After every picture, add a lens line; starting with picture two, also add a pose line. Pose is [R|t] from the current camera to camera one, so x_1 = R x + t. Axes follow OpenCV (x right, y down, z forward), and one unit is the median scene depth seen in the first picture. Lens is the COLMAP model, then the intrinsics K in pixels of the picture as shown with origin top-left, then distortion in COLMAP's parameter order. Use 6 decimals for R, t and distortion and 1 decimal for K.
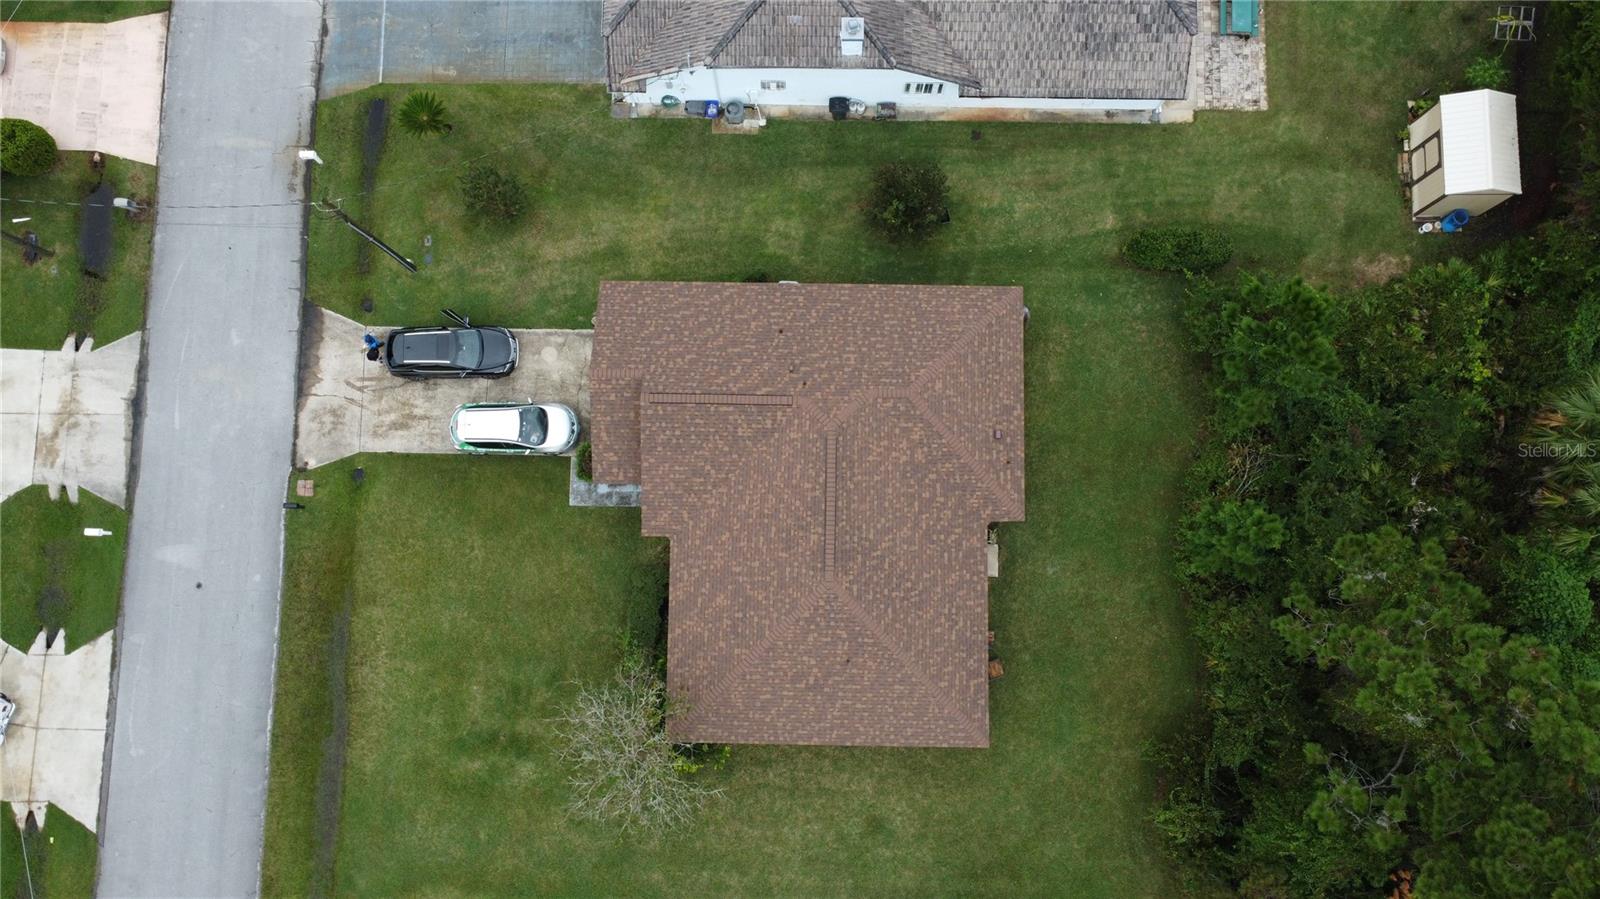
lens RADIAL K [[1187.4, 0, 796.5], [0, 1187.4, 449.1], [0, 0, 1]] dist [0.017092, -0.002967]
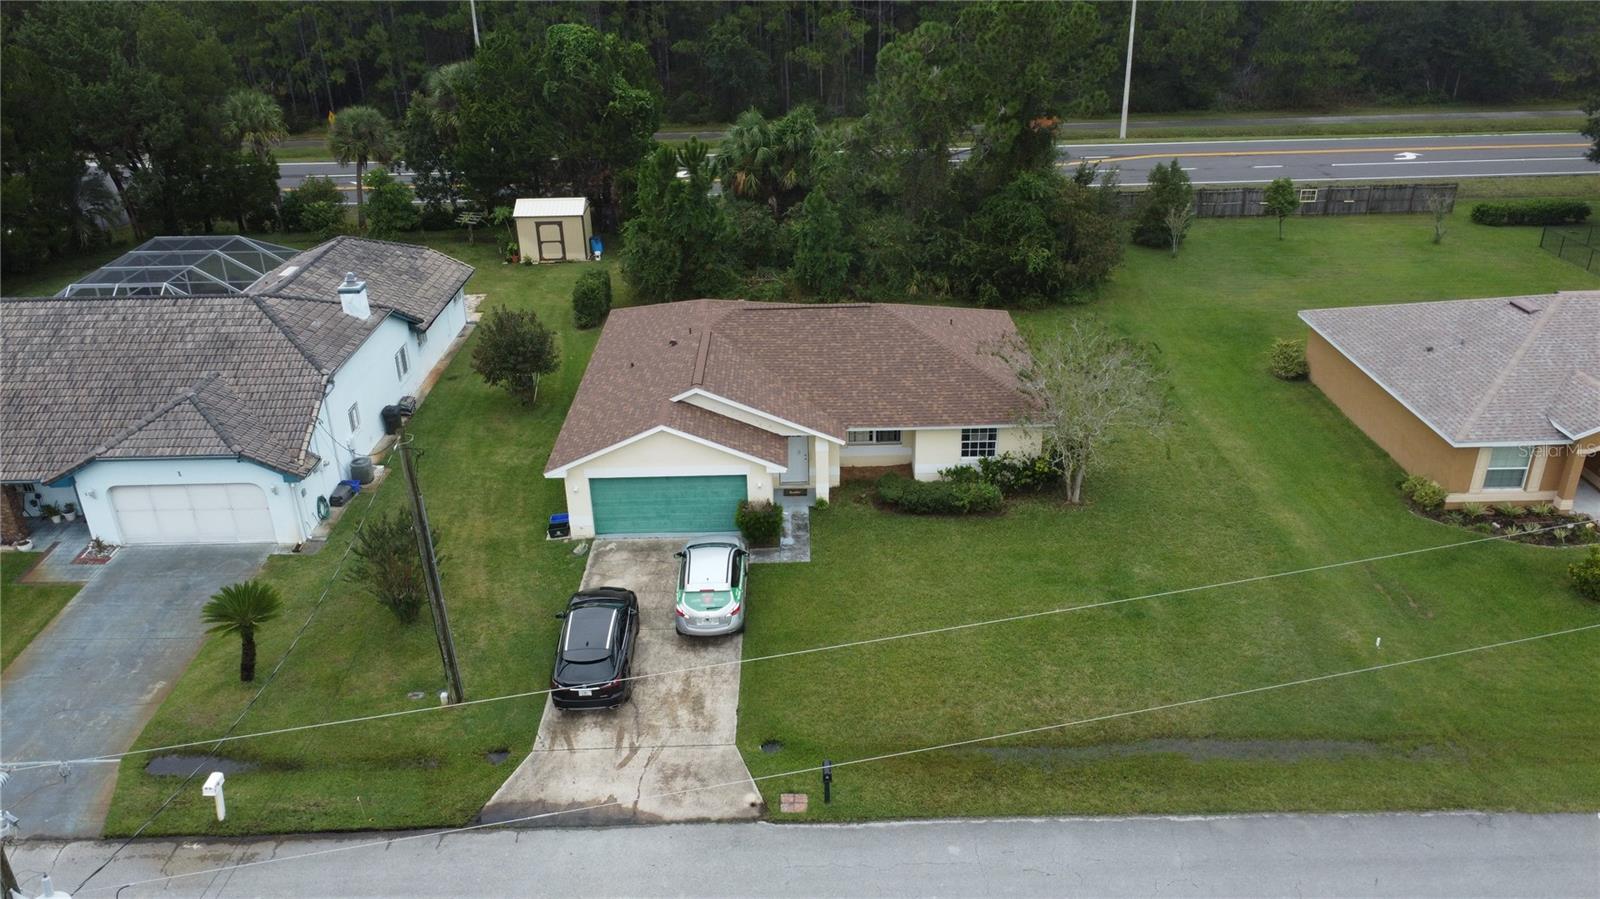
lens RADIAL K [[1187.4, 0, 796.5], [0, 1187.4, 449.1], [0, 0, 1]] dist [0.017092, -0.002967]
pose [[-0.021939, -0.423387, 0.905683, -0.871828], [0.994379, 0.084618, 0.063645, -0.018844], [-0.103584, 0.901989, 0.419150, 0.588906]]
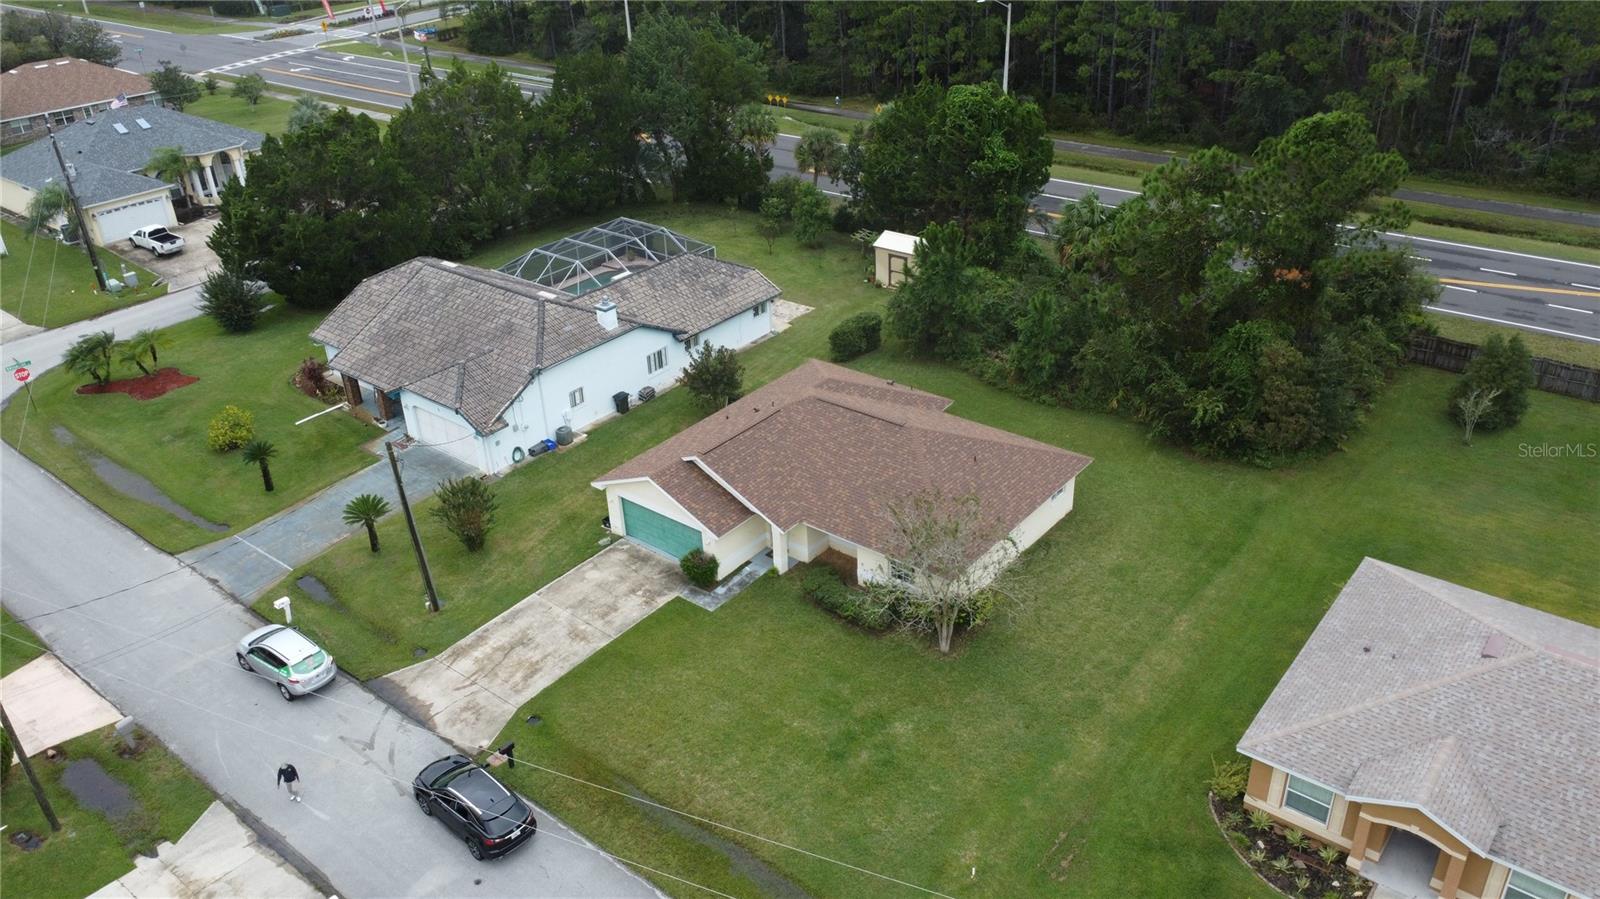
lens RADIAL K [[1187.4, 0, 796.5], [0, 1187.4, 449.1], [0, 0, 1]] dist [0.017092, -0.002967]
pose [[0.617633, -0.394282, 0.680494, -0.784814], [0.783873, 0.378831, -0.491965, 0.554173], [-0.063820, 0.837275, 0.543045, 0.308731]]
